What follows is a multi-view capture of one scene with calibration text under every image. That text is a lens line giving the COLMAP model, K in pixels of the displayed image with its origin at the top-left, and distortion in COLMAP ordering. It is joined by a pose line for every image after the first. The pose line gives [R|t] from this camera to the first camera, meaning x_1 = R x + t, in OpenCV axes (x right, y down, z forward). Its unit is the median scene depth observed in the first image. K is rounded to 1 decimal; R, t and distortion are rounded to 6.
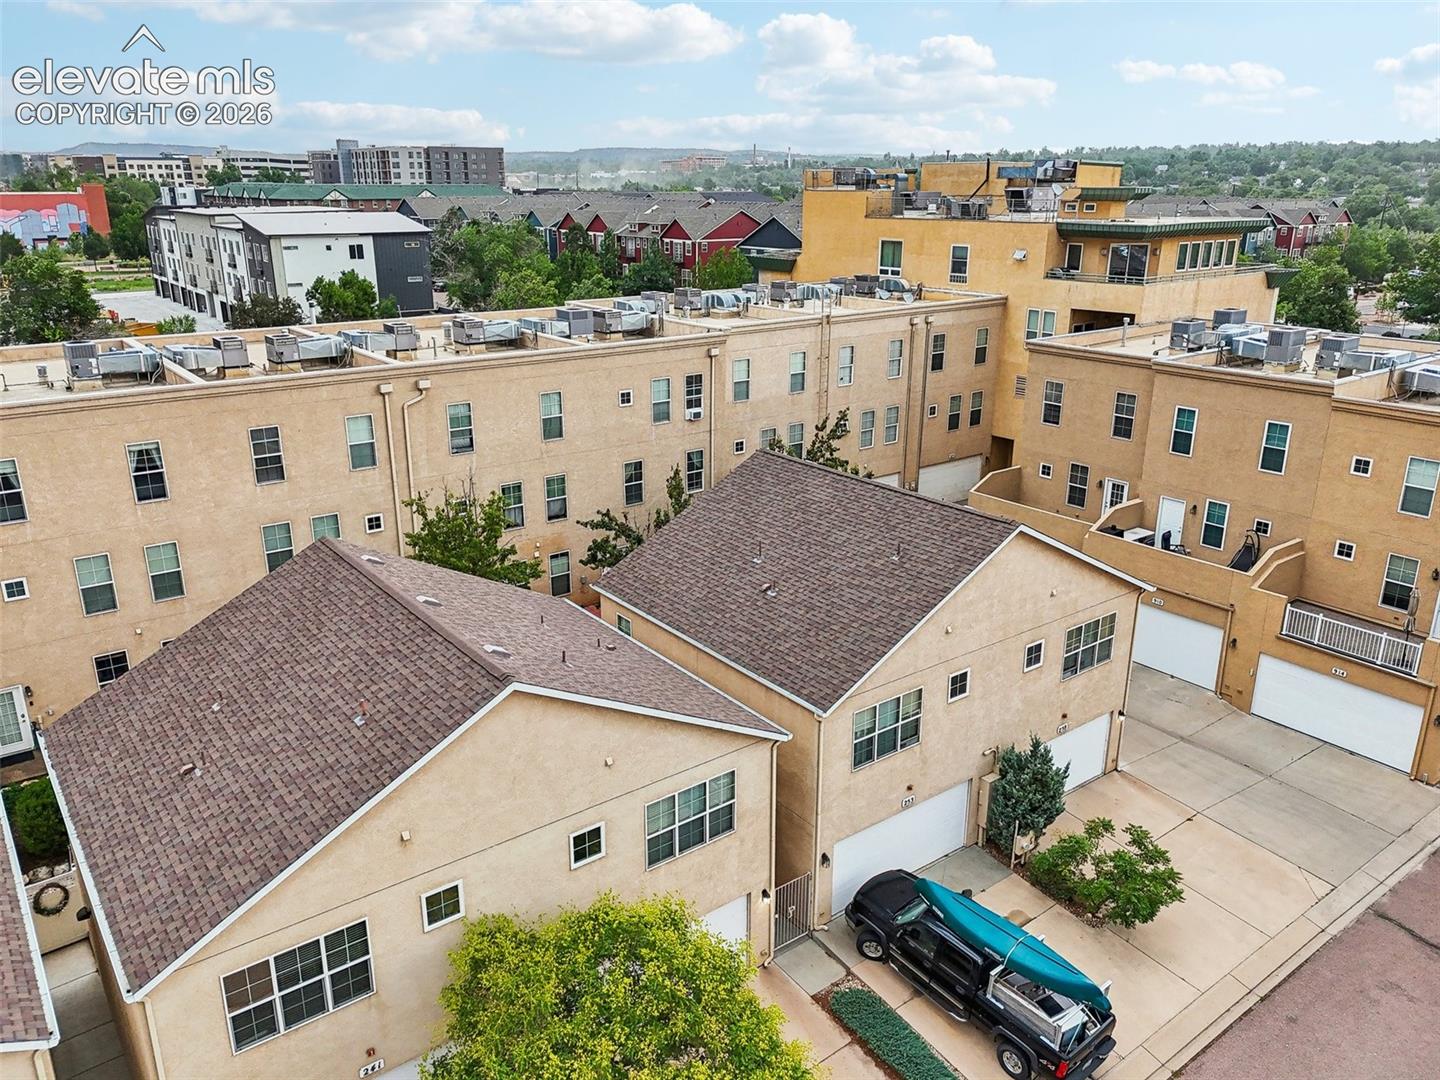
lens RADIAL K [[1066.1, 0, 720.0], [0, 1066.1, 540.0], [0, 0, 1]] dist [0.101301, -0.126612]
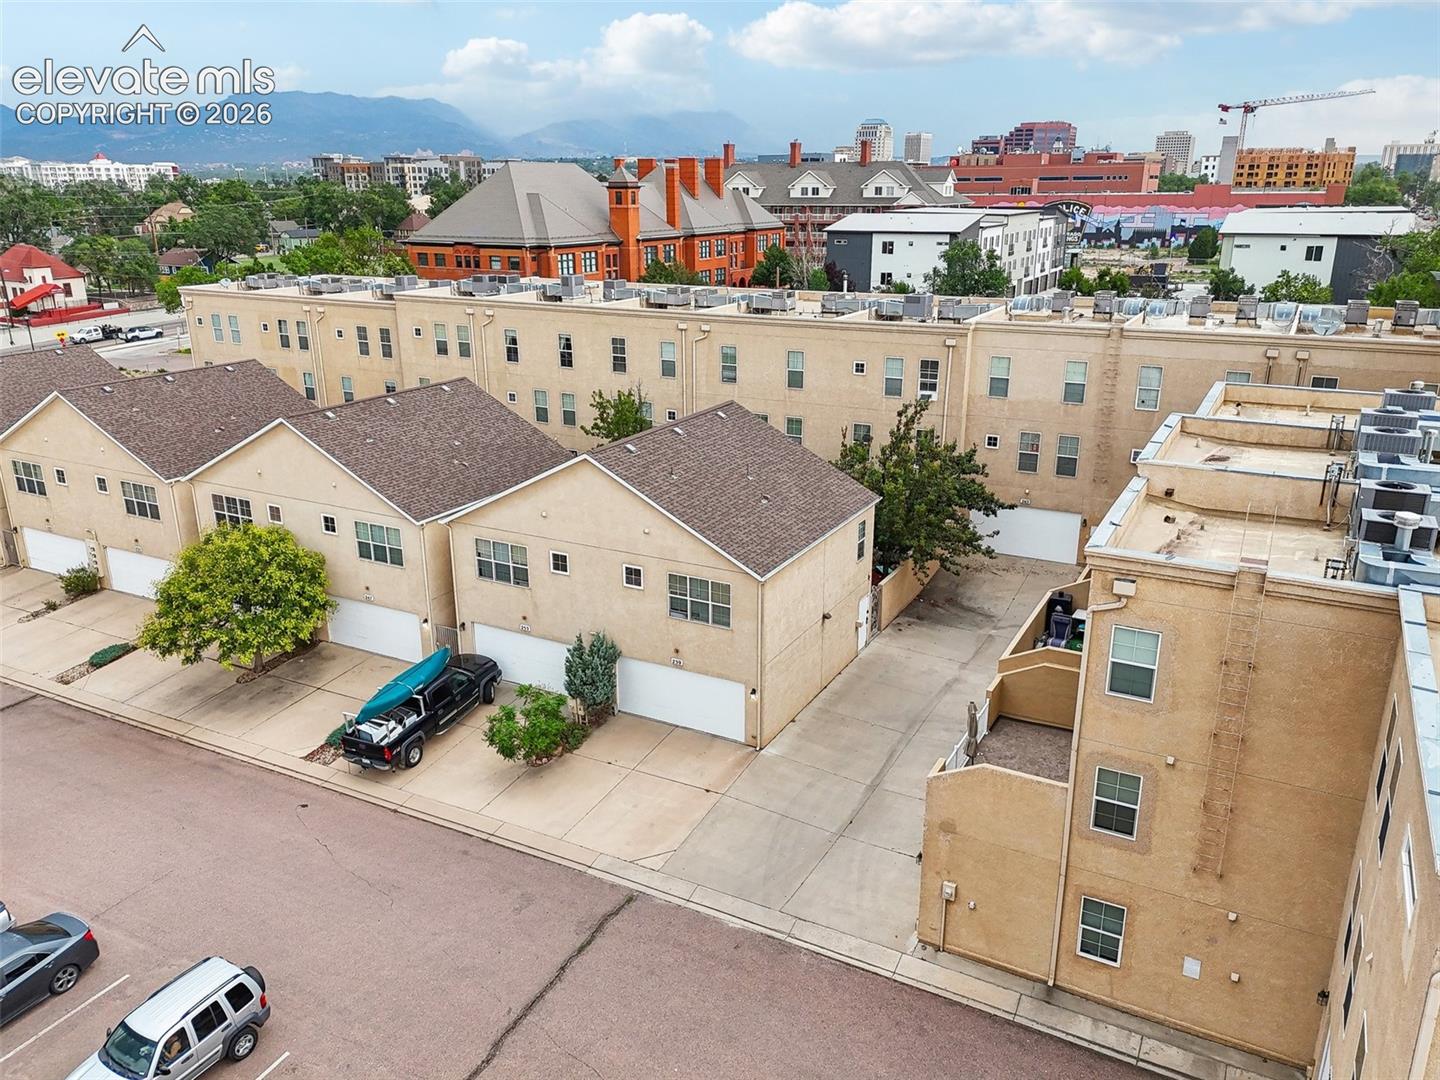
lens RADIAL K [[1066.1, 0, 720.0], [0, 1066.1, 540.0], [0, 0, 1]] dist [0.101301, -0.126612]
pose [[0.413706, 0.285964, -0.864333, 1.057078], [-0.285463, 0.942257, 0.175110, -0.133423], [0.864499, 0.174291, 0.471450, 0.390409]]
